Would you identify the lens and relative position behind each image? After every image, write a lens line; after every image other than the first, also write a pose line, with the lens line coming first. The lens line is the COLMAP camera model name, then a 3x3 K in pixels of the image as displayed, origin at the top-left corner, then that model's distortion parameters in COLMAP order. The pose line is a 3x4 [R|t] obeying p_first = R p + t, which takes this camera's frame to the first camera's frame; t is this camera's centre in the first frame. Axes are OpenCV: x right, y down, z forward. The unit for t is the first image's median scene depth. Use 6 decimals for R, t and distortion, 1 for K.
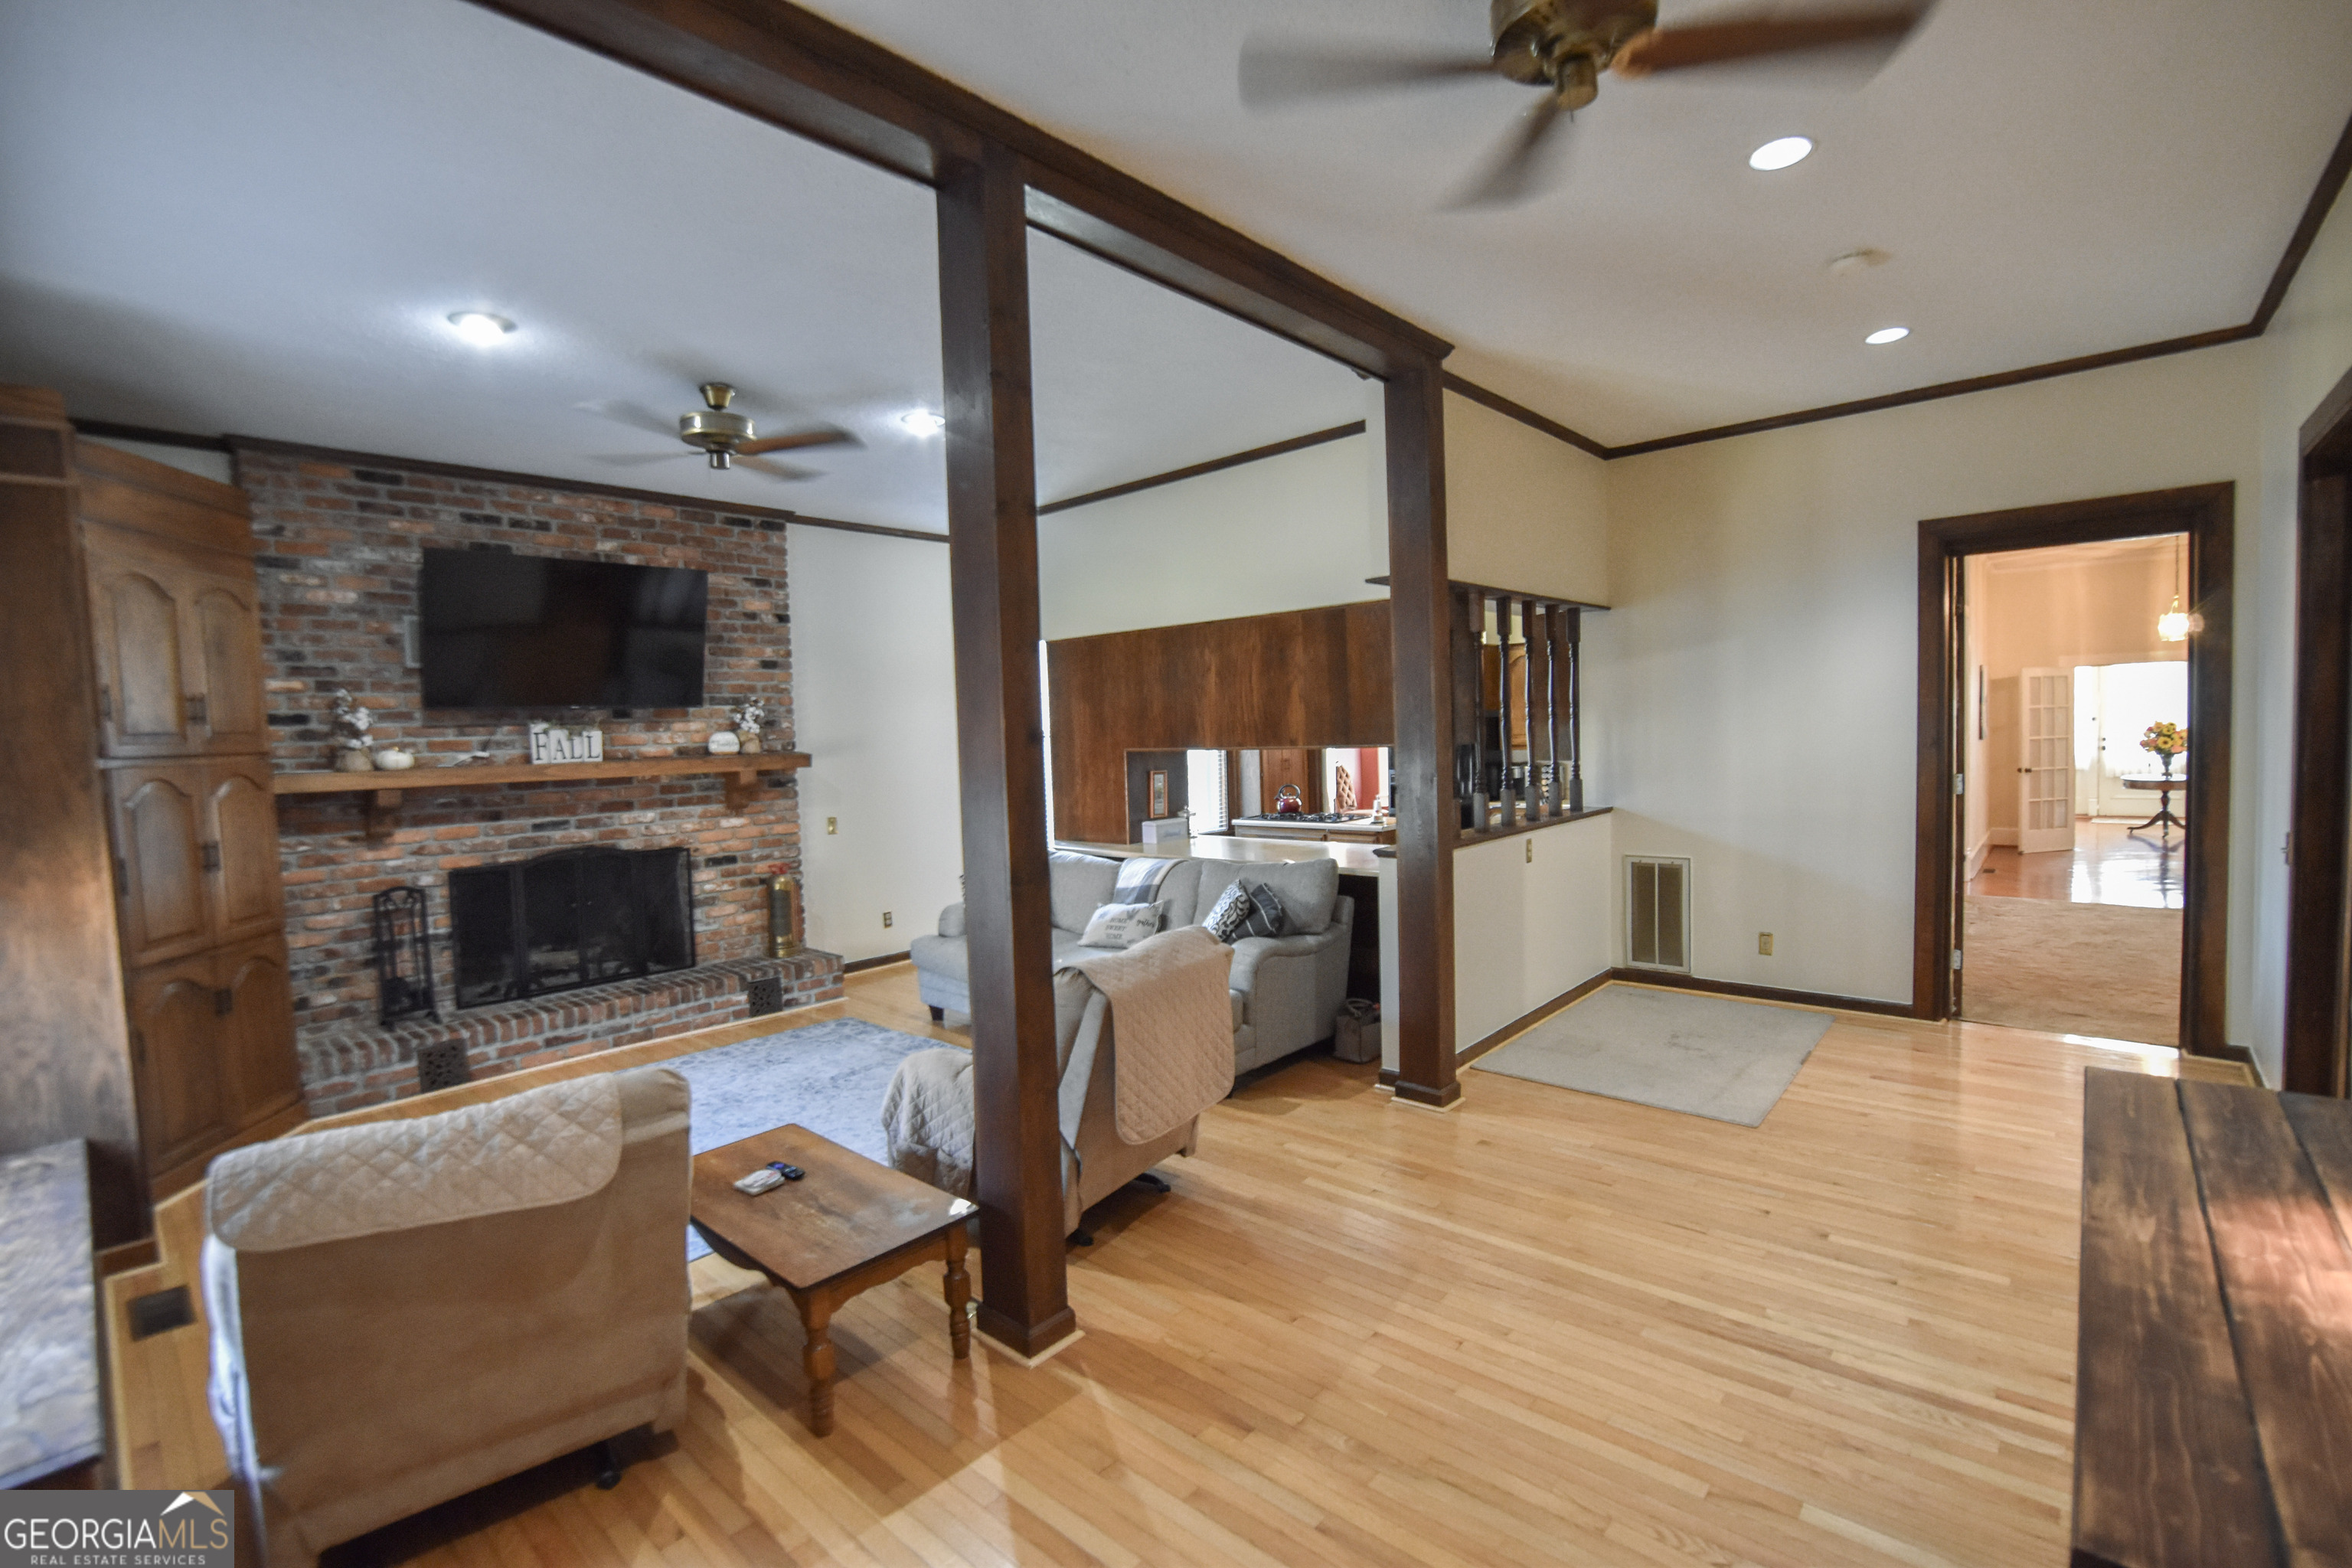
lens RADIAL K [[1047.0, 0, 1179.1], [0, 1047.0, 784.0], [0, 0, 1]] dist [-0.035028, 0.006779]
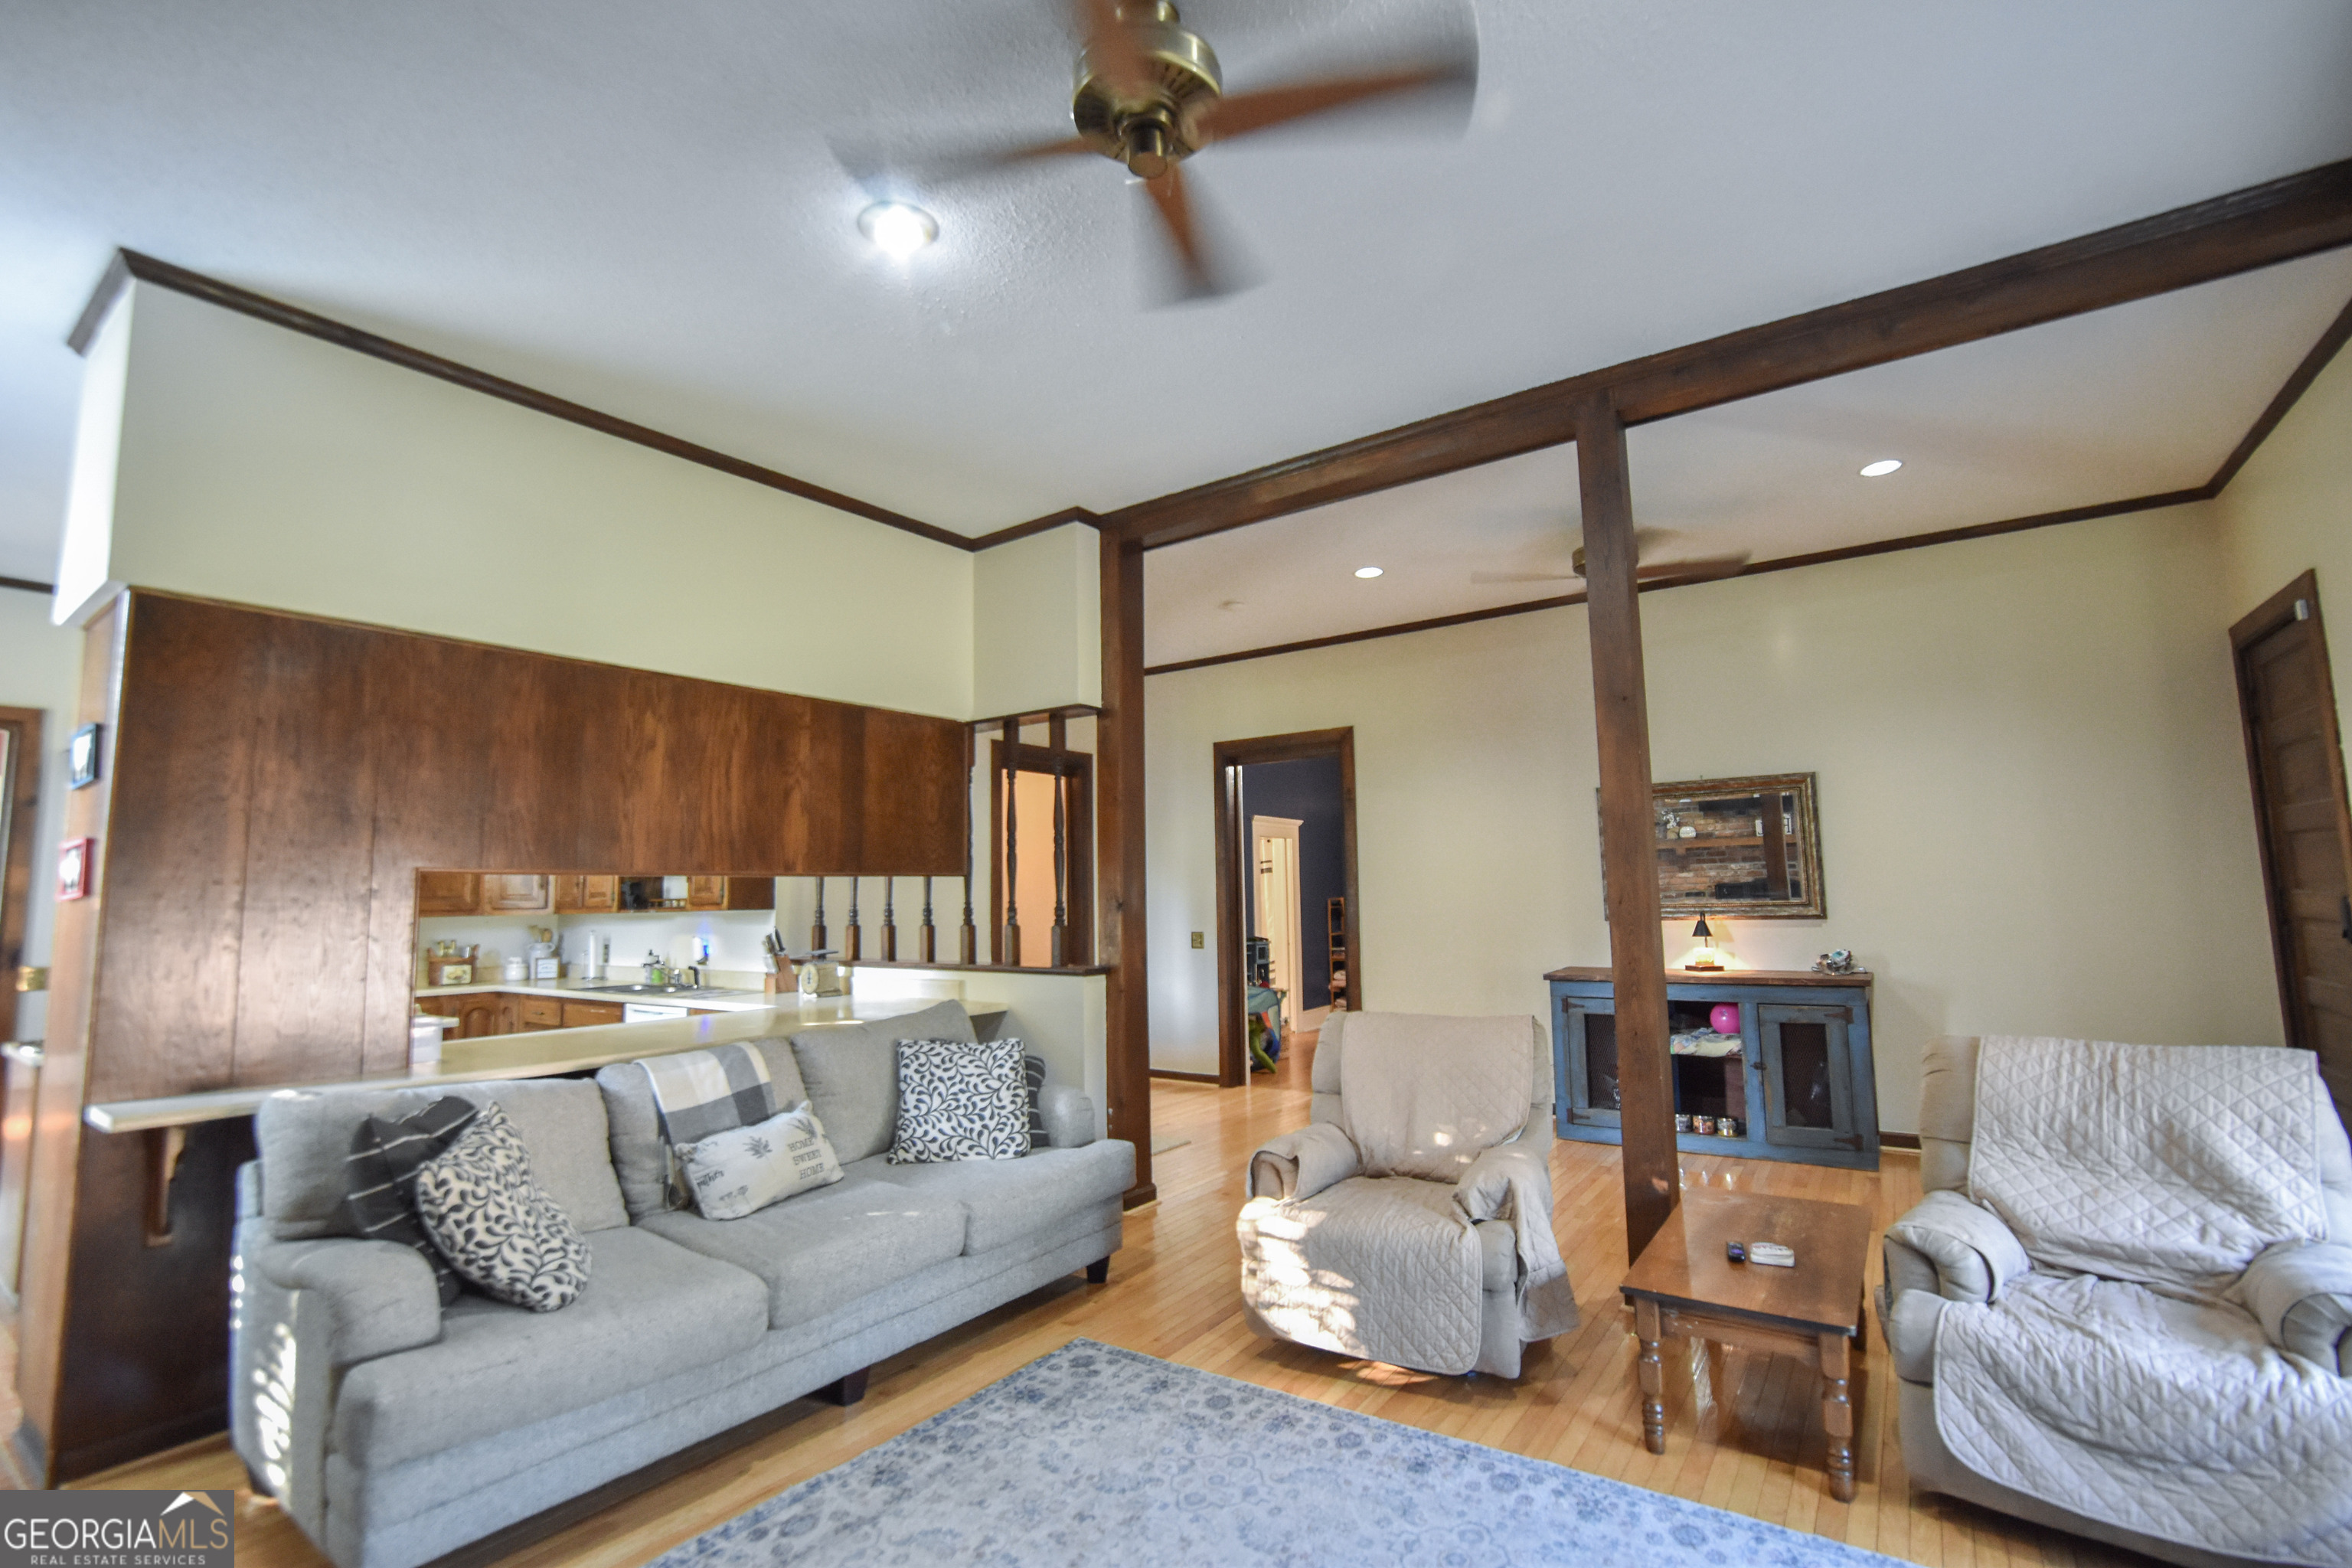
lens RADIAL K [[1047.0, 0, 1185.8], [0, 1047.0, 781.1], [0, 0, 1]] dist [-0.035028, 0.006779]
pose [[-0.120312, 0.148264, 0.981602, -0.699917], [0.081088, 0.986948, -0.139133, 0.027482], [-0.989419, 0.062857, -0.130764, 0.862315]]
